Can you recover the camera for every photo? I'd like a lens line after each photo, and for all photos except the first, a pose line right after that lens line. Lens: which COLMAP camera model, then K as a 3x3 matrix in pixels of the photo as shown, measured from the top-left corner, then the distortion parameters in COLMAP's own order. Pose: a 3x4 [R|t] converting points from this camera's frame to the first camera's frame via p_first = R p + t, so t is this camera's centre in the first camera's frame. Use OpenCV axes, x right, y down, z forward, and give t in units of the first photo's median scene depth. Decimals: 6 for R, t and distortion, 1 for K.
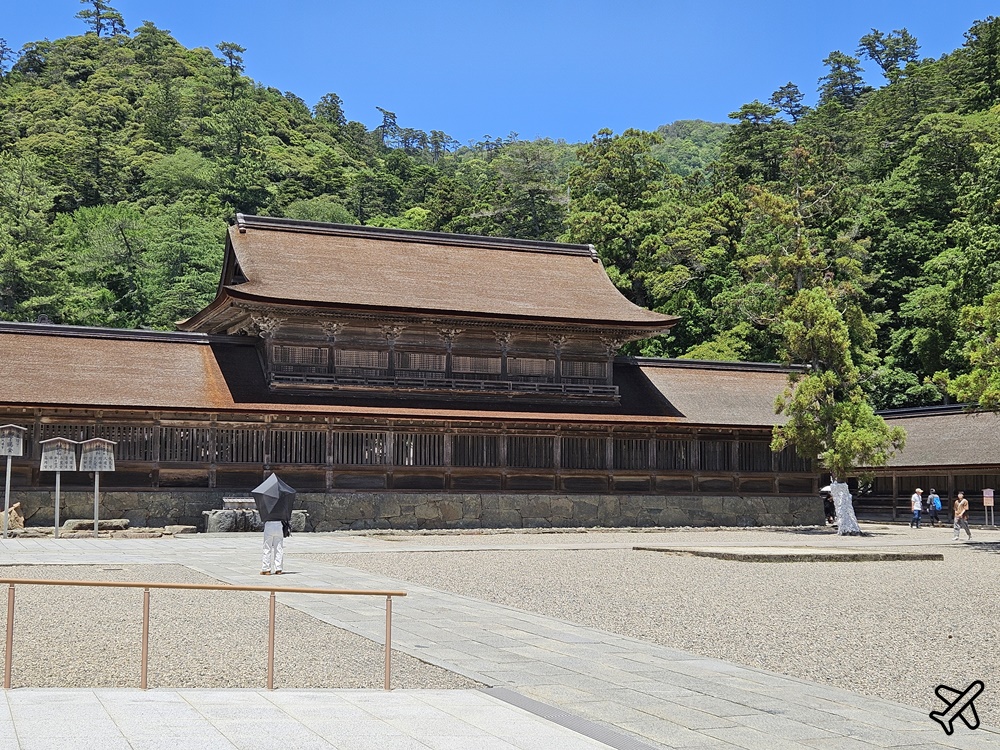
lens RADIAL K [[1314.8, 0, 499.0], [0, 1314.8, 378.4], [0, 0, 1]] dist [0.059923, 0.000000]
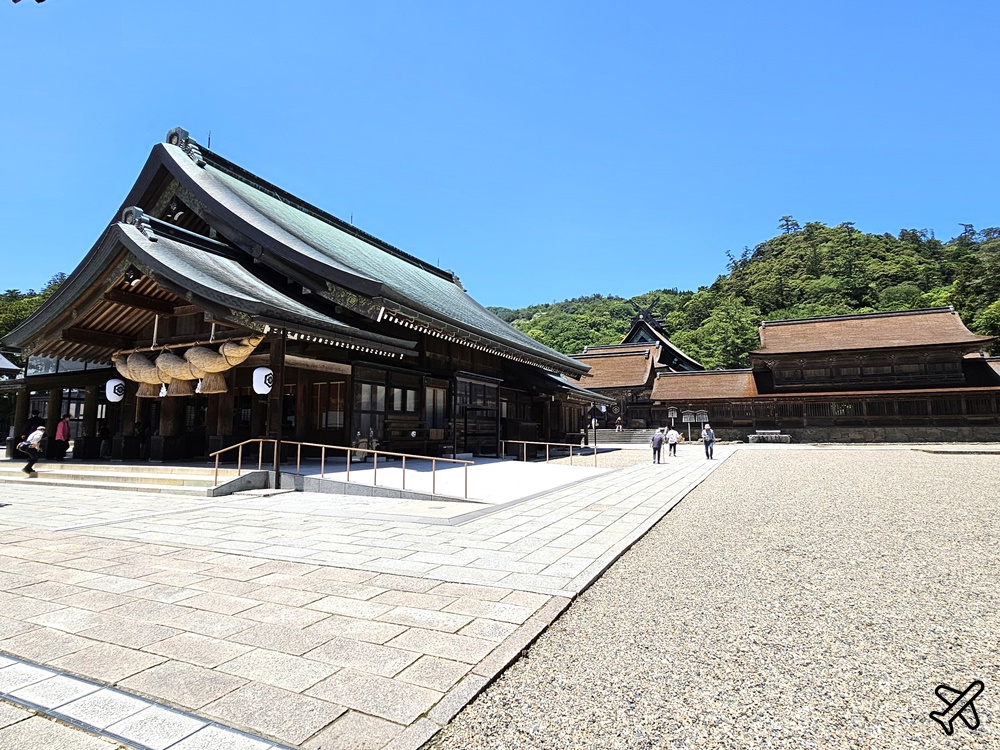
lens RADIAL K [[529.5, 0, 501.4], [0, 529.5, 371.4], [0, 0, 1]] dist [-0.002852, -0.000482]
pose [[0.681085, -0.095245, -0.725983, 0.196108], [0.075369, 0.995356, -0.059878, -0.002608], [0.728315, -0.013934, 0.685101, -0.091077]]
